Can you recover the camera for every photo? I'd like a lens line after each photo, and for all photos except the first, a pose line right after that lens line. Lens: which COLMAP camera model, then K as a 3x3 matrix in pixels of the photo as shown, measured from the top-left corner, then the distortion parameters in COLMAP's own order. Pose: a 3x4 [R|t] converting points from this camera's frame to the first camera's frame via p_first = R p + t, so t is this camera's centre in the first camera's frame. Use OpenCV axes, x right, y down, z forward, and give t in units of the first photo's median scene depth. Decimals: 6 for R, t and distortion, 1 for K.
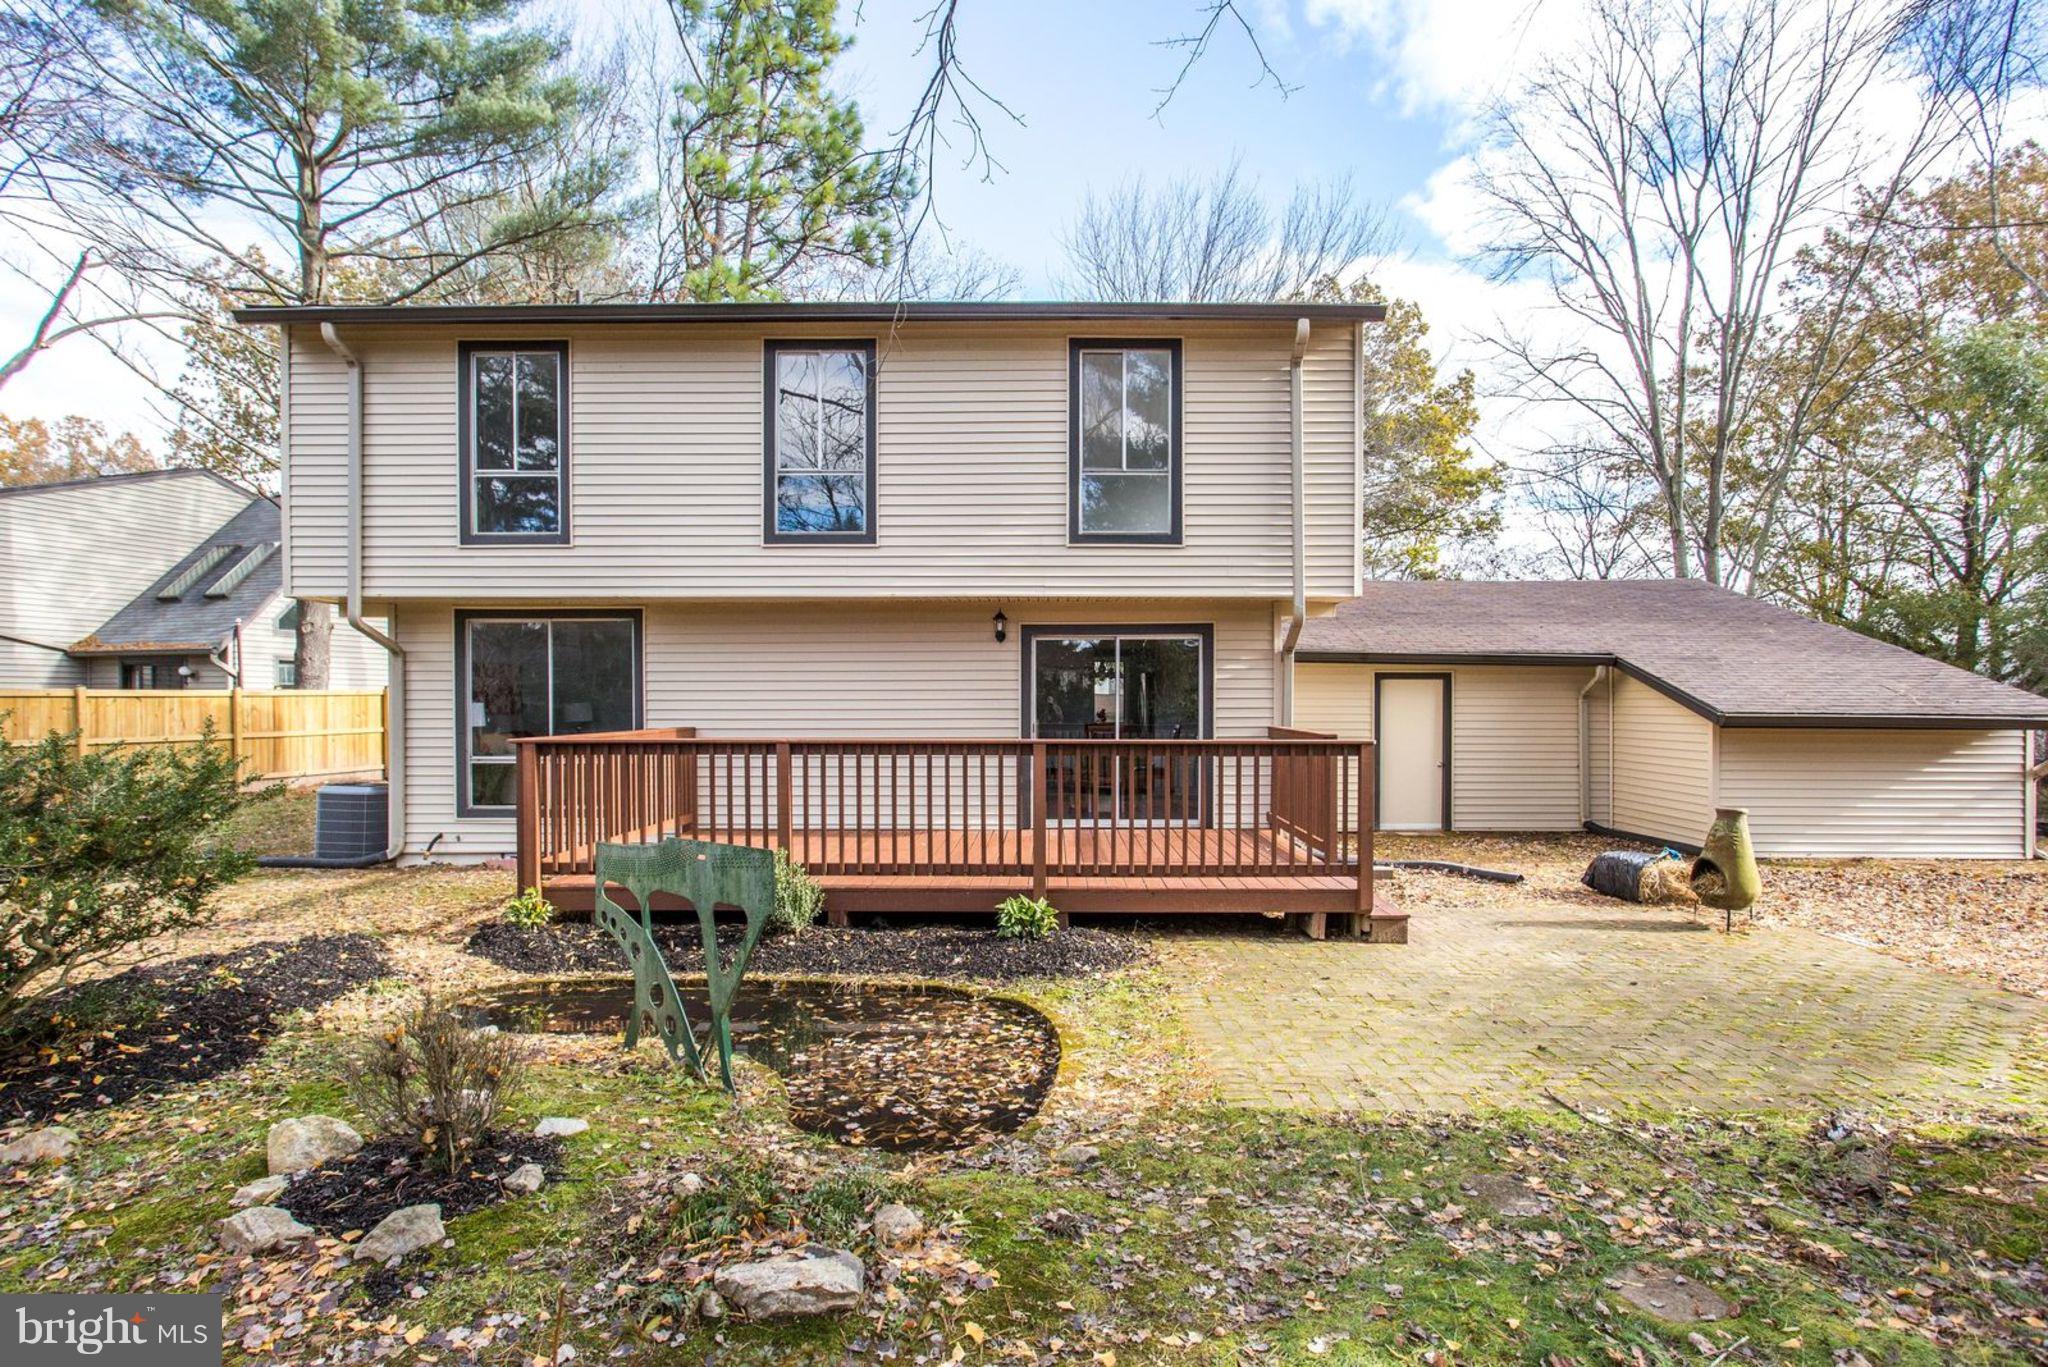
lens RADIAL K [[1040.1, 0, 1020.1], [0, 1040.1, 717.9], [0, 0, 1]] dist [-0.003974, -0.000487]
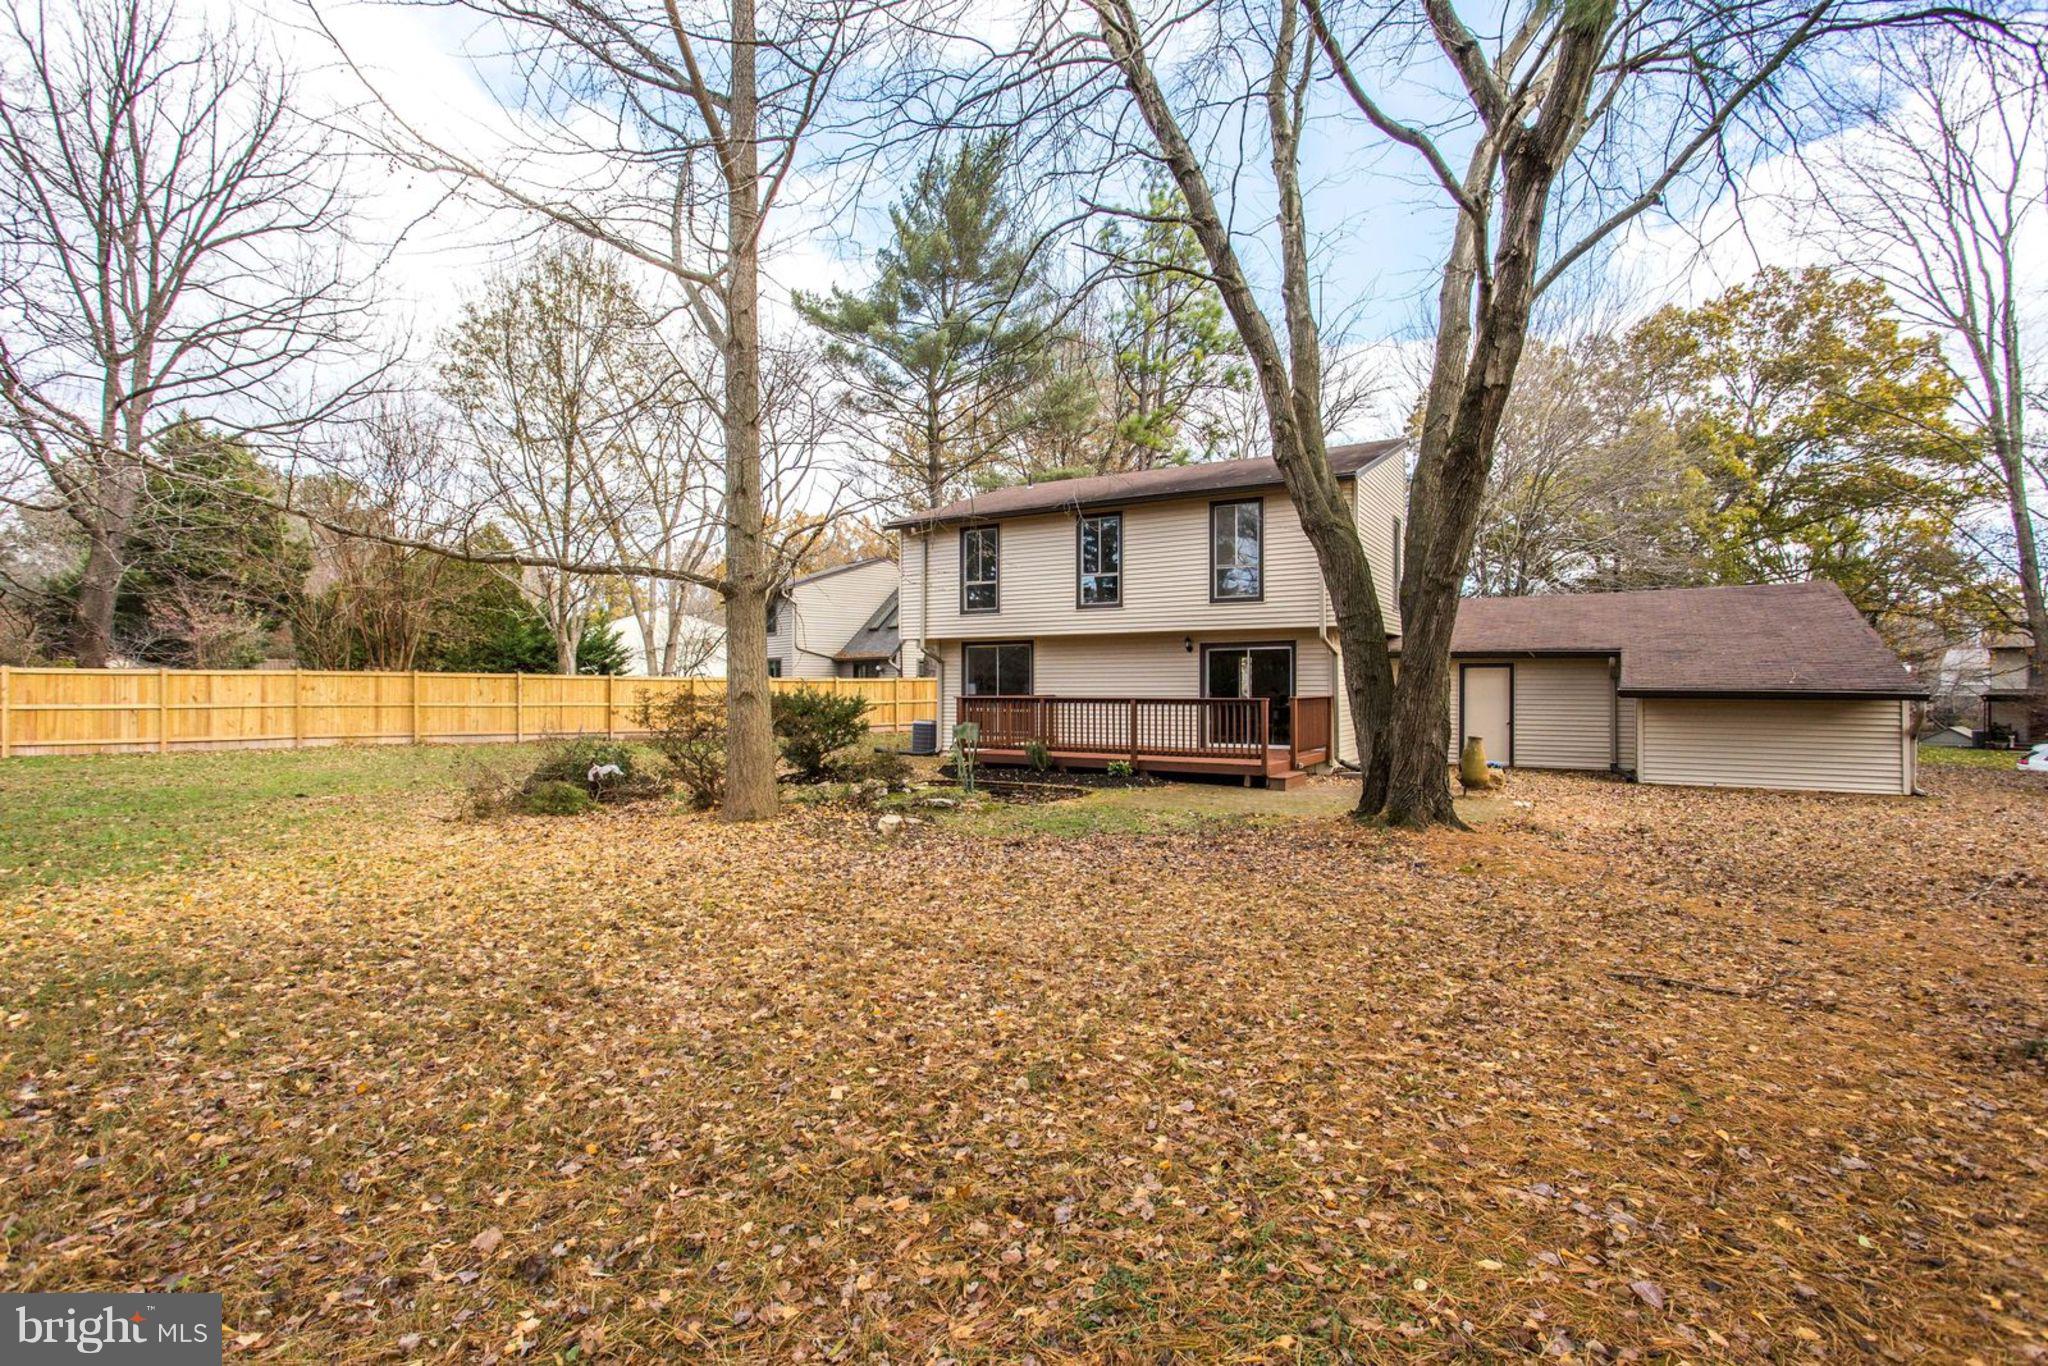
lens RADIAL K [[985.9, 0, 1032.5], [0, 985.9, 683.0], [0, 0, 1]] dist [-0.032566, 0.015500]
pose [[0.855119, -0.002783, -0.518424, 0.695902], [-0.006200, 0.999859, -0.015595, 0.016308], [0.518394, 0.016549, 0.854982, -0.746557]]
